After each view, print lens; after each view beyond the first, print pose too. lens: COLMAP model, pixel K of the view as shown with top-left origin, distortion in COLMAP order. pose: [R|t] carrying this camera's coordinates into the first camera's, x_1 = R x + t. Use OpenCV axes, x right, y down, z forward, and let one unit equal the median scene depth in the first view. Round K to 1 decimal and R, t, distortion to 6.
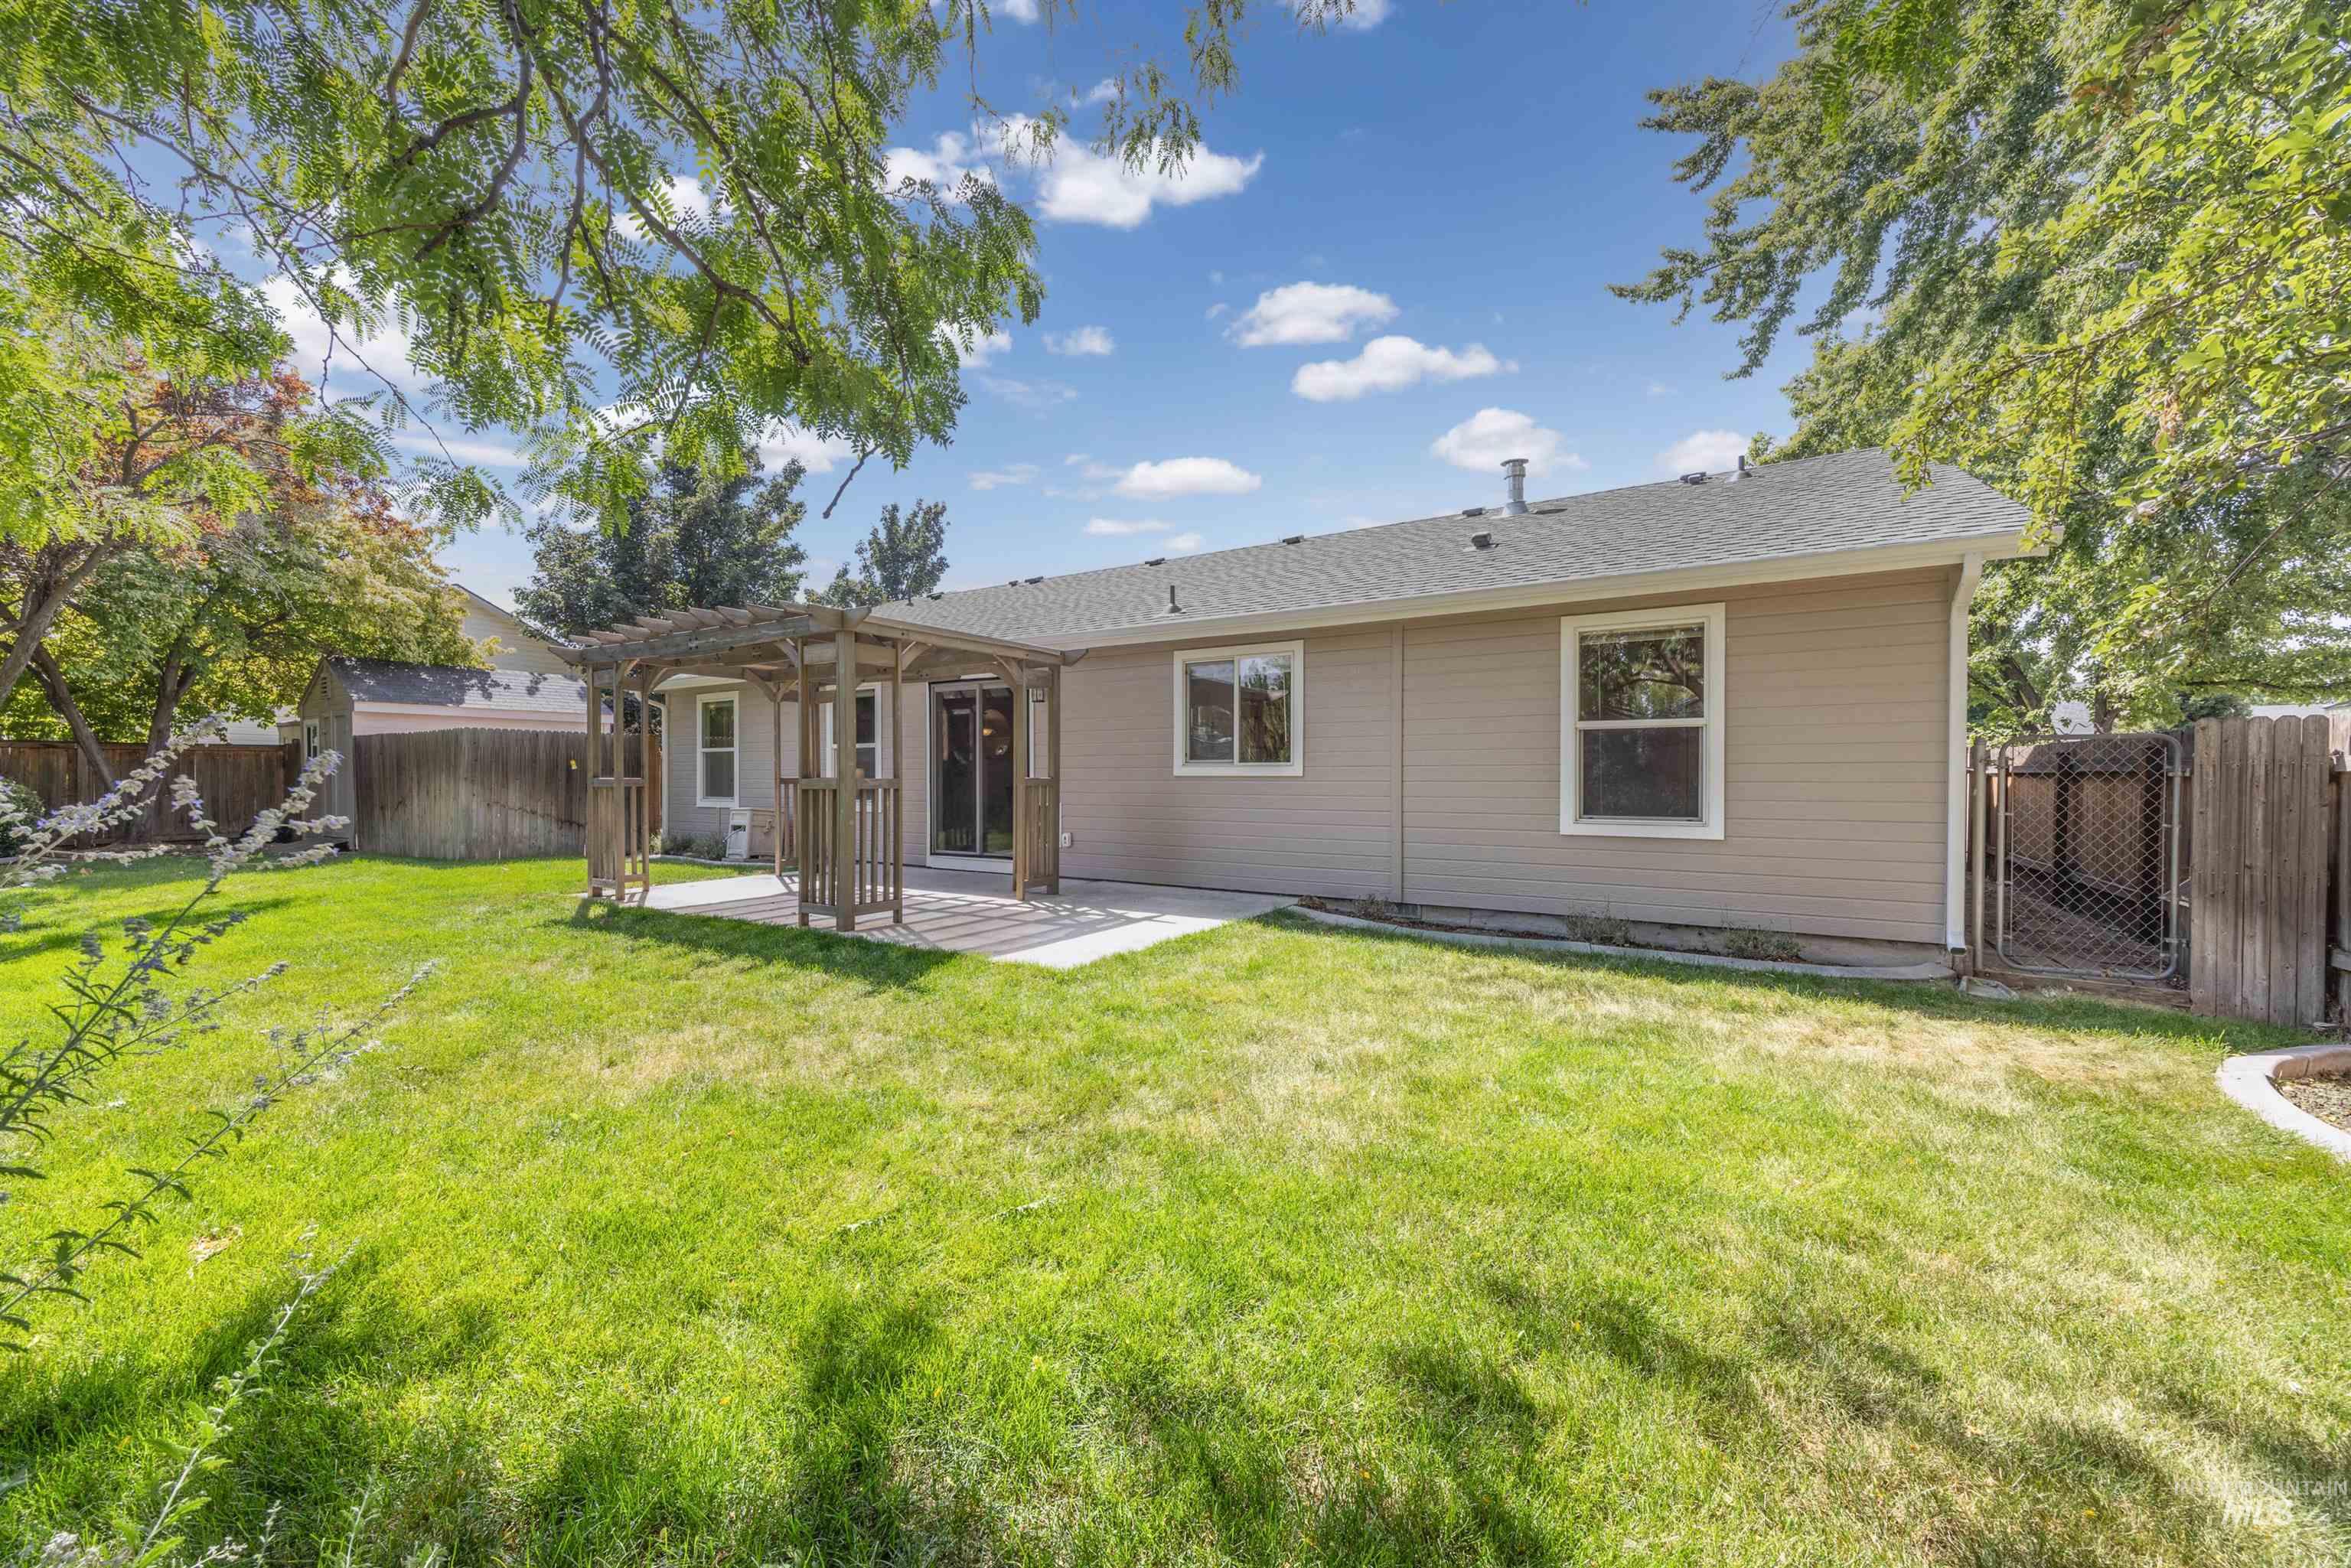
lens RADIAL K [[905.2, 0, 1177.7], [0, 905.2, 781.5], [0, 0, 1]] dist [0.000406, -0.000048]
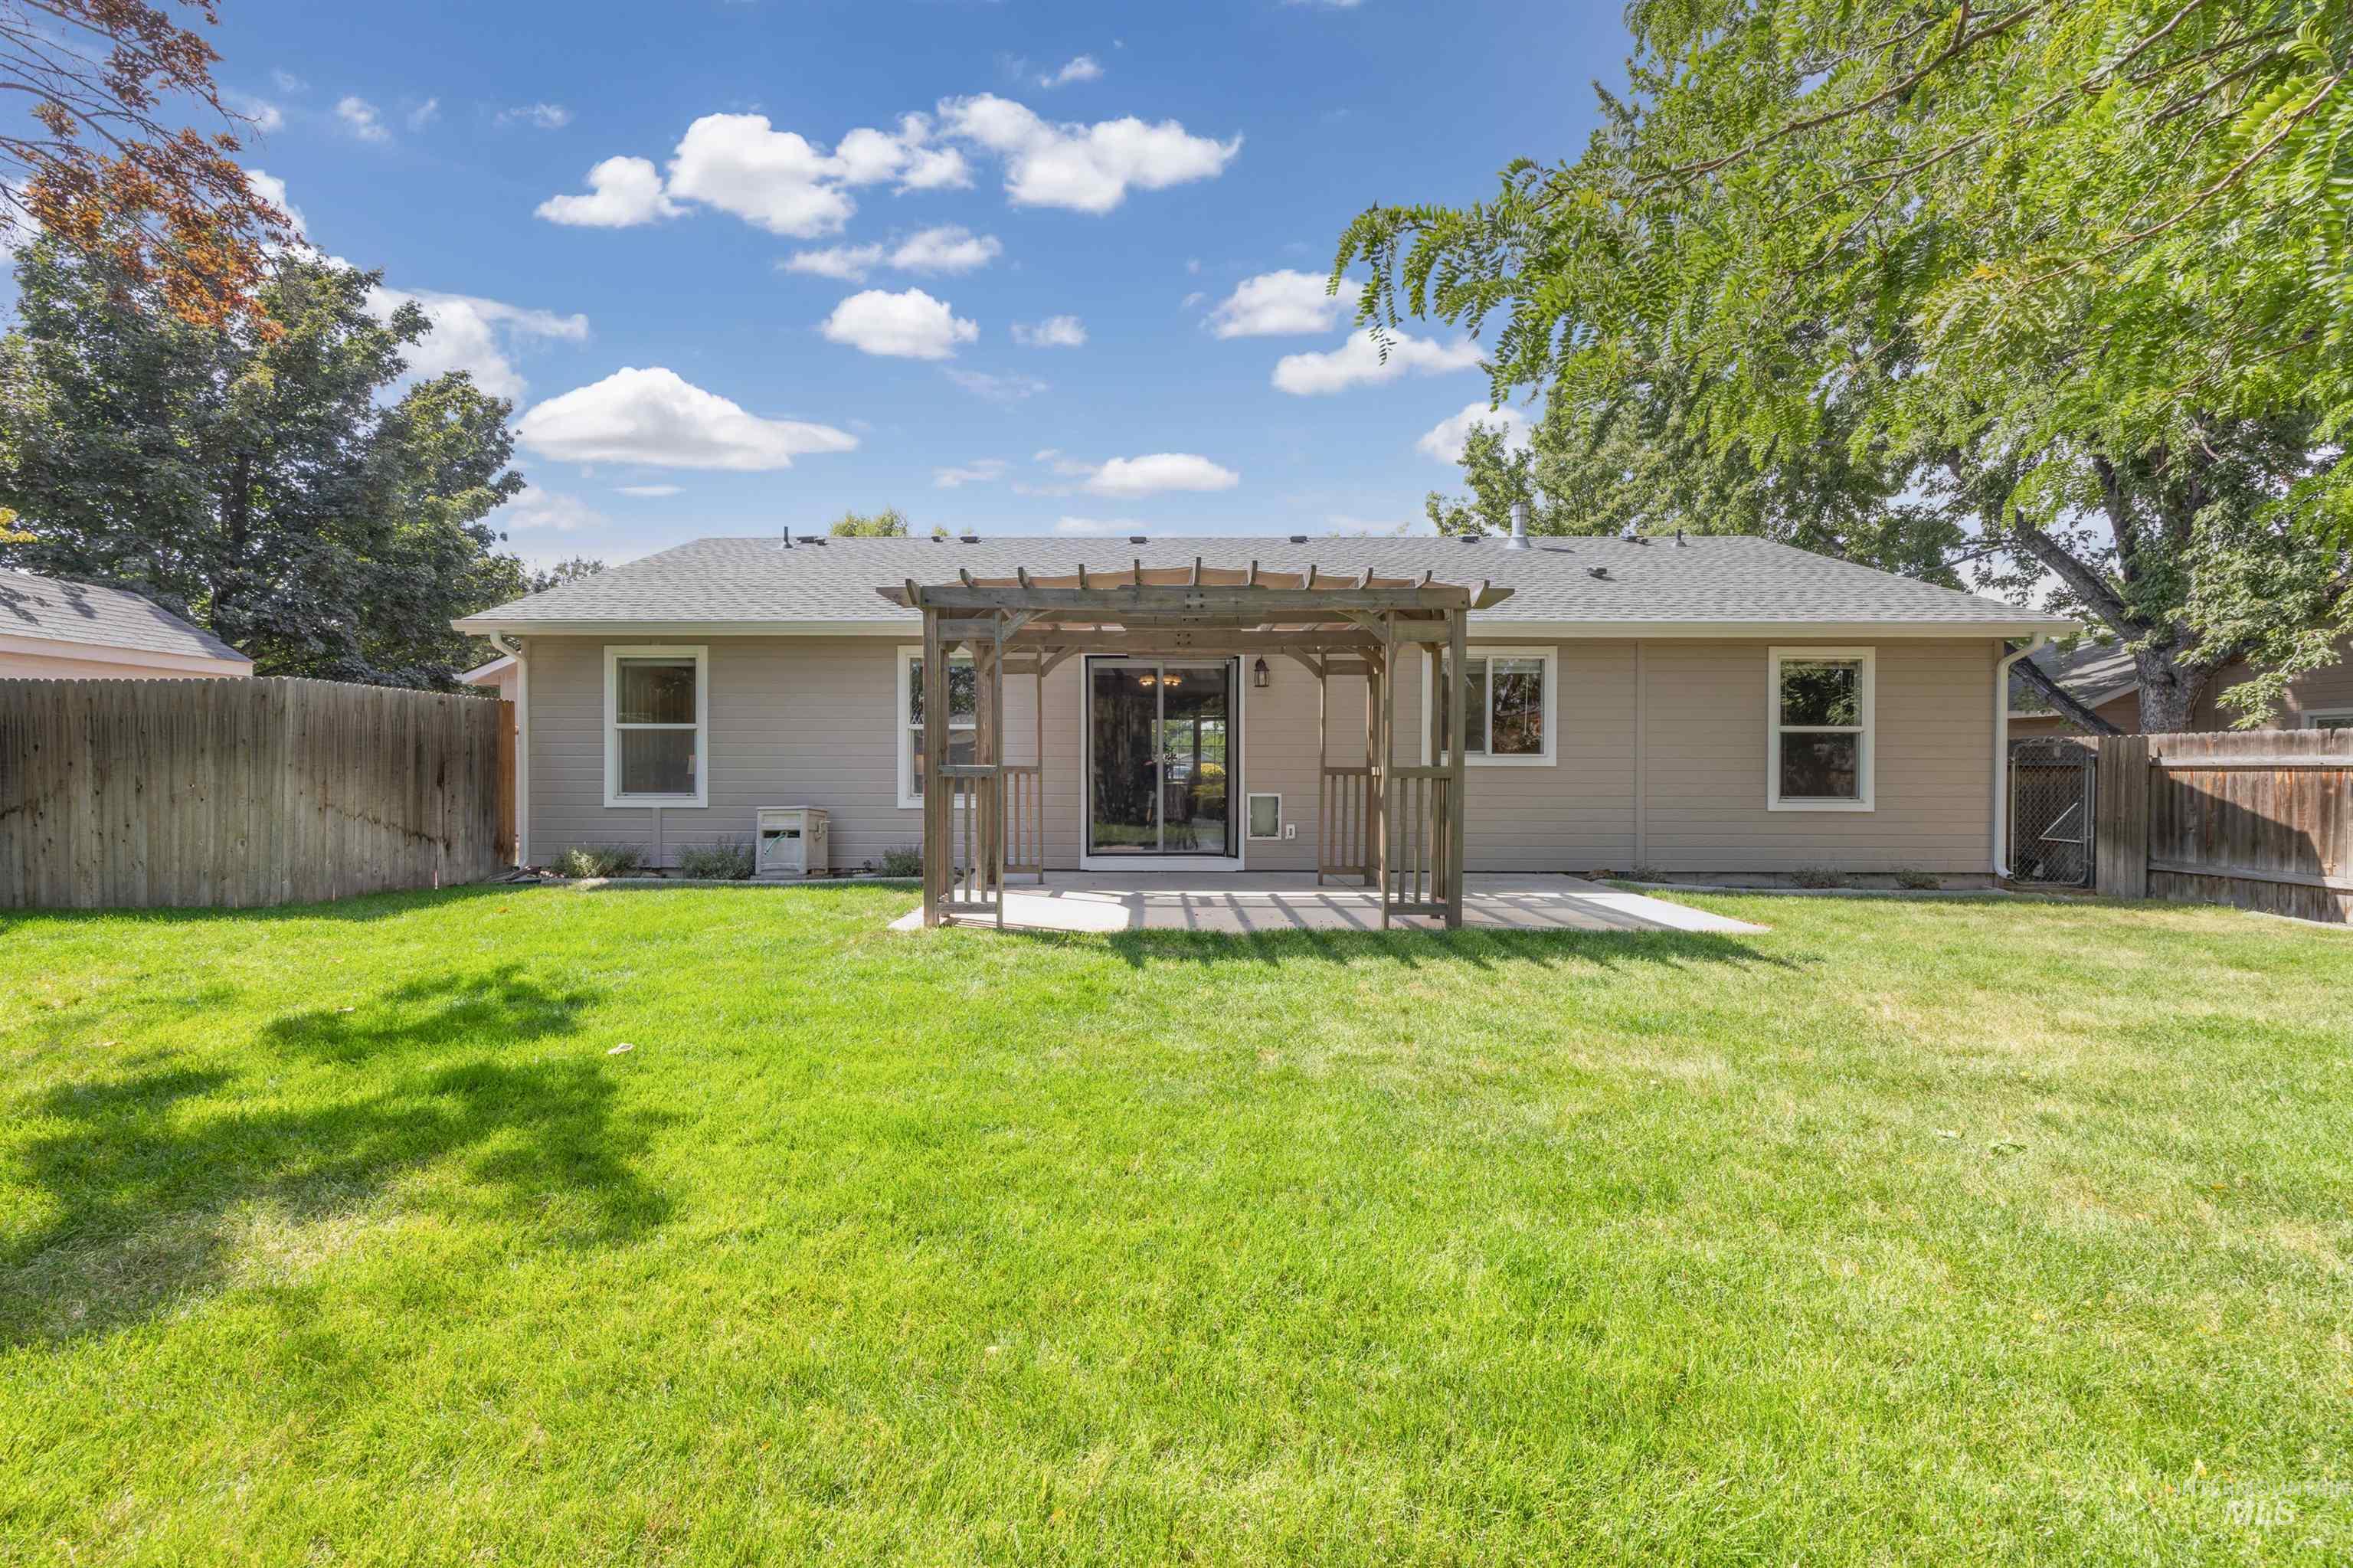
lens RADIAL K [[906.0, 0, 1178.2], [0, 906.0, 778.2], [0, 0, 1]] dist [0.000406, -0.000048]
pose [[0.853878, -0.006478, 0.520433, -0.859952], [-0.000285, 0.999917, 0.012914, -0.005774], [-0.520473, -0.011175, 0.853805, 0.275533]]
